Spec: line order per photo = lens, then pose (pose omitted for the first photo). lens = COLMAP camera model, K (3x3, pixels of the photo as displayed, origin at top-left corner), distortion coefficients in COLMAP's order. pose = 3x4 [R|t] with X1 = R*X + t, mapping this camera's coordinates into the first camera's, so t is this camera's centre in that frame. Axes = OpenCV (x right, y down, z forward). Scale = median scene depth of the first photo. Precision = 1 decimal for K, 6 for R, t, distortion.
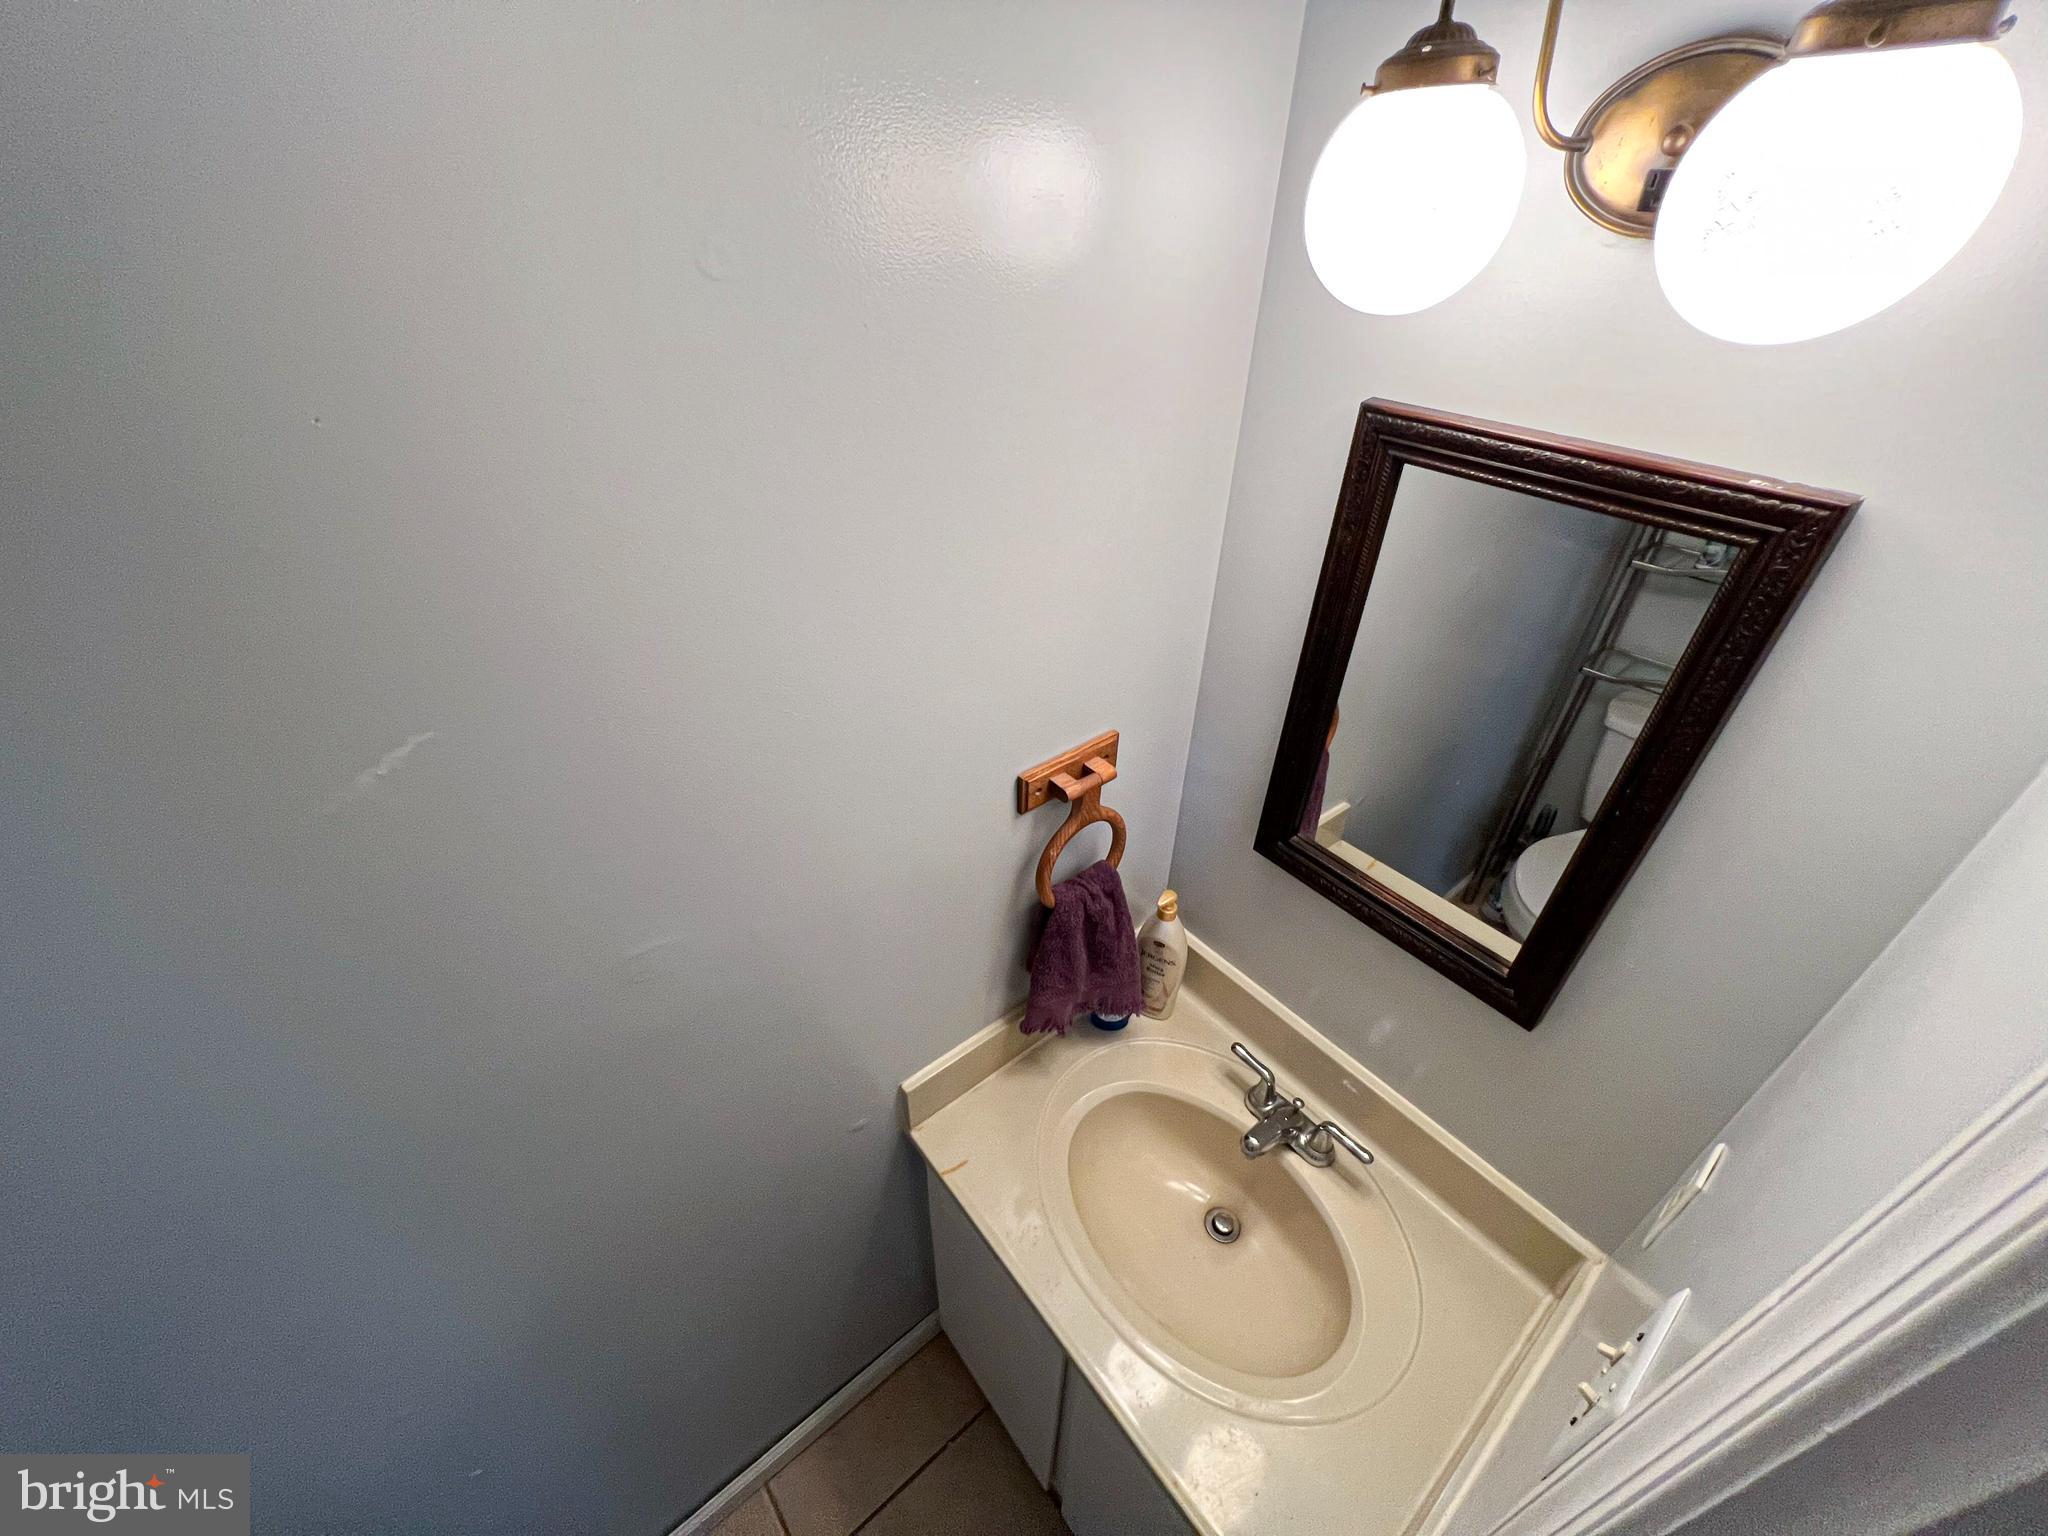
lens RADIAL K [[819.2, 0, 1024.8], [0, 819.2, 776.2], [0, 0, 1]] dist [-0.000686, 0.000402]
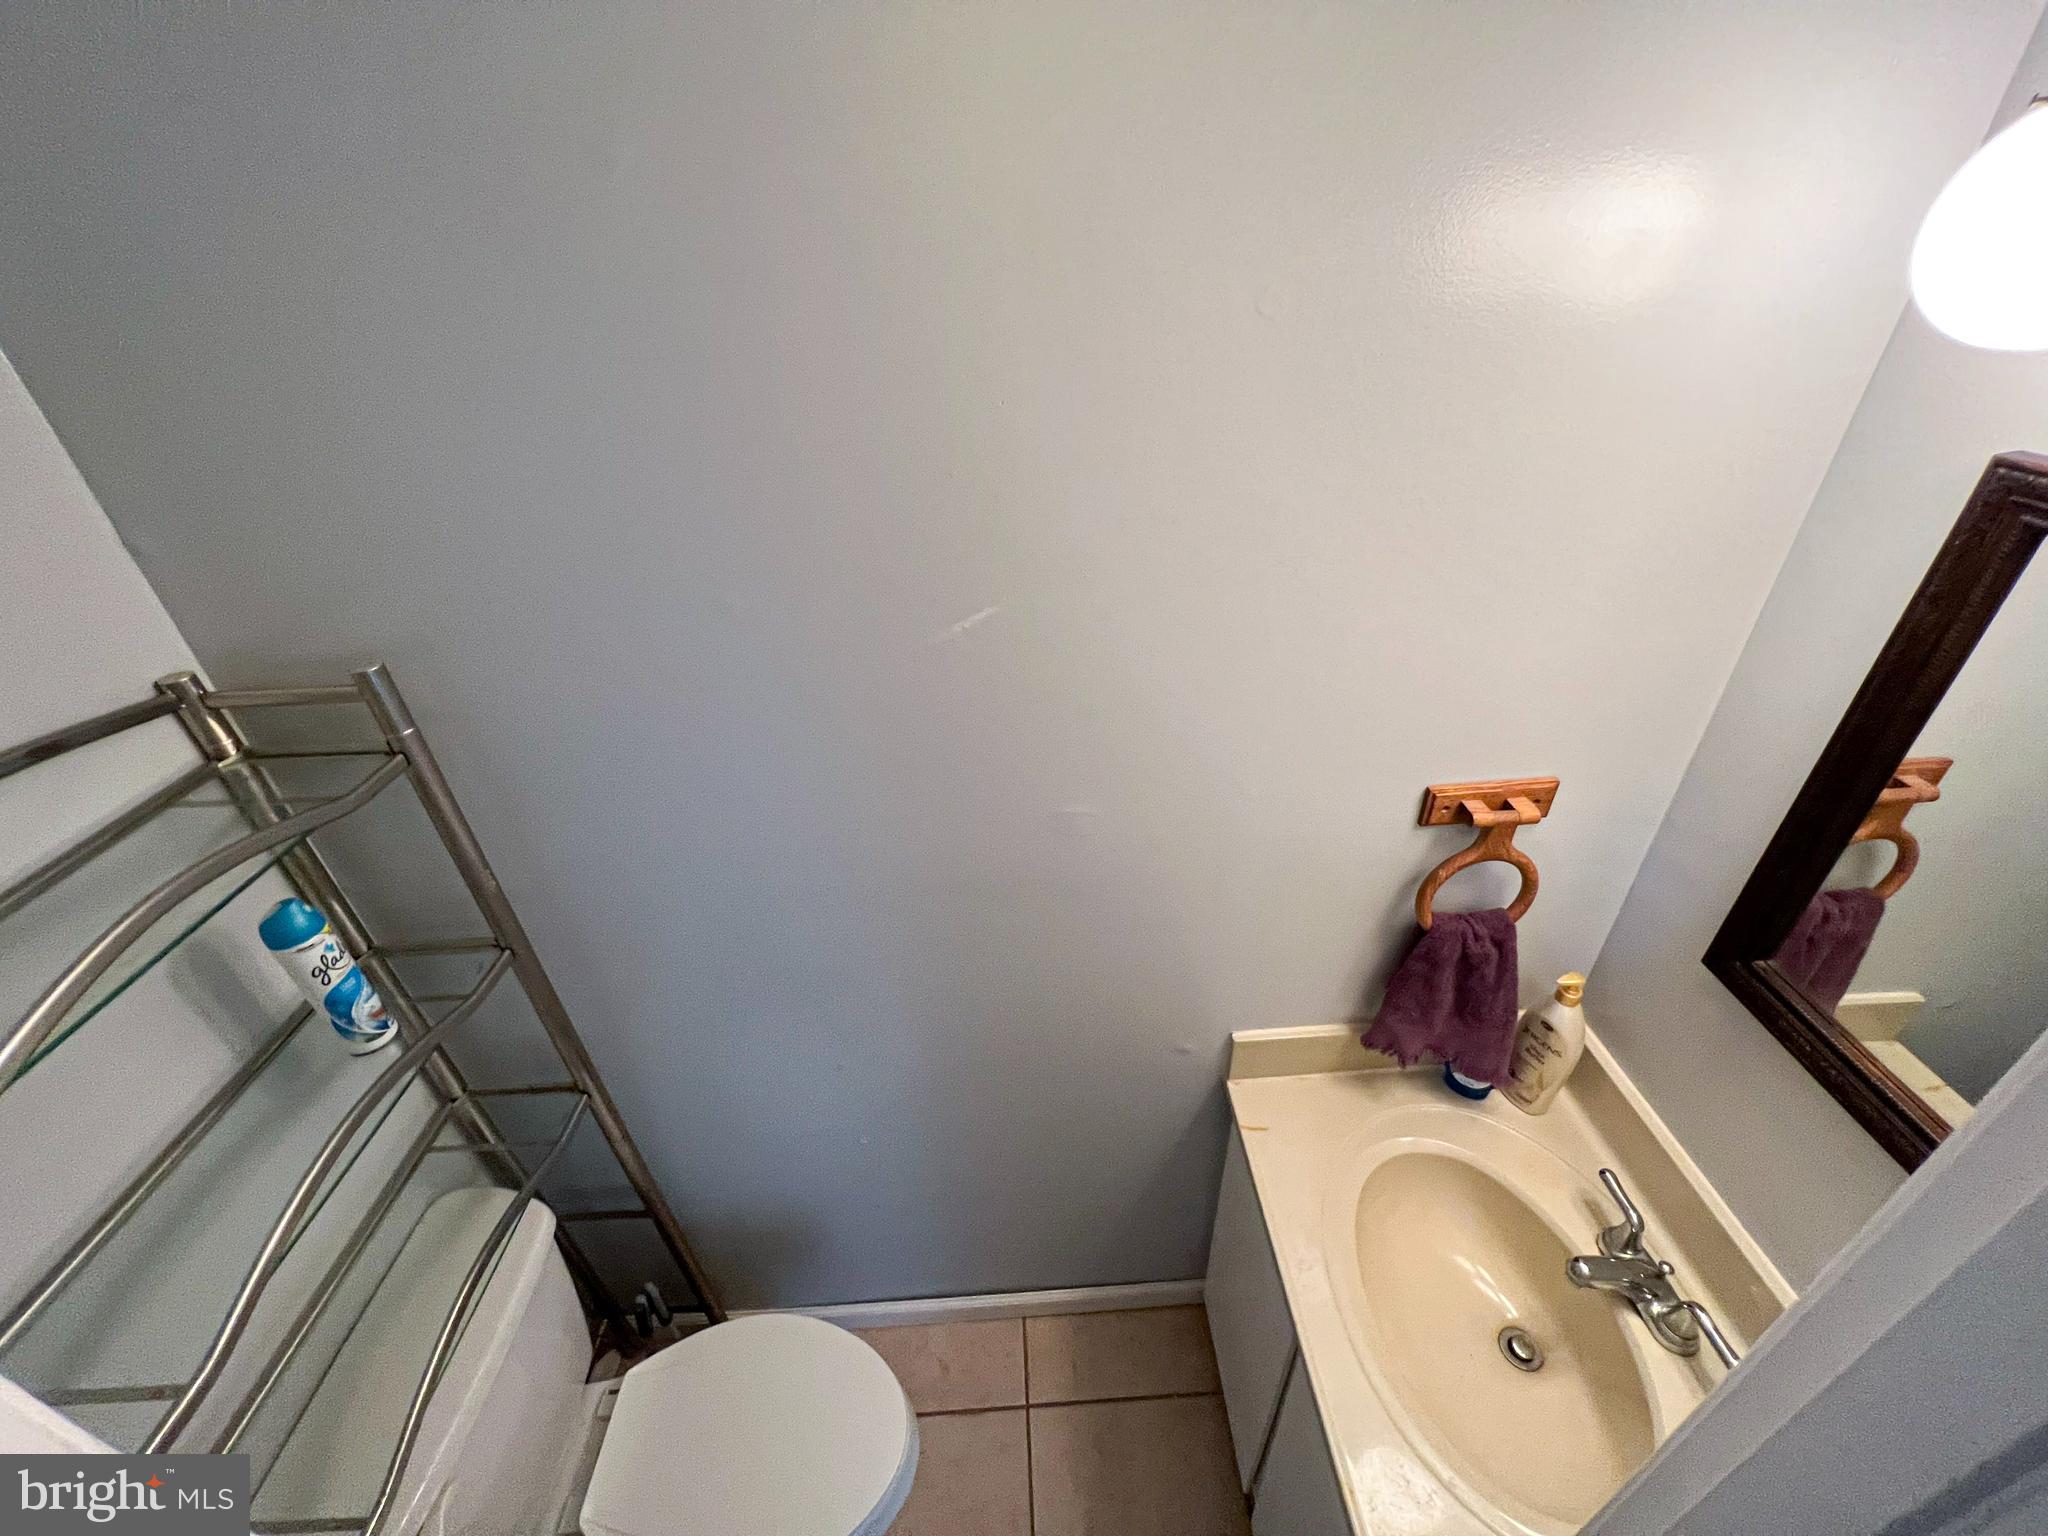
lens RADIAL K [[819.2, 0, 1024.8], [0, 819.2, 776.2], [0, 0, 1]] dist [-0.000686, 0.000402]
pose [[0.801493, 0.283056, -0.526772, 0.106336], [-0.304193, 0.951381, 0.048379, 0.077903], [0.514855, 0.121465, 0.848629, -0.119573]]
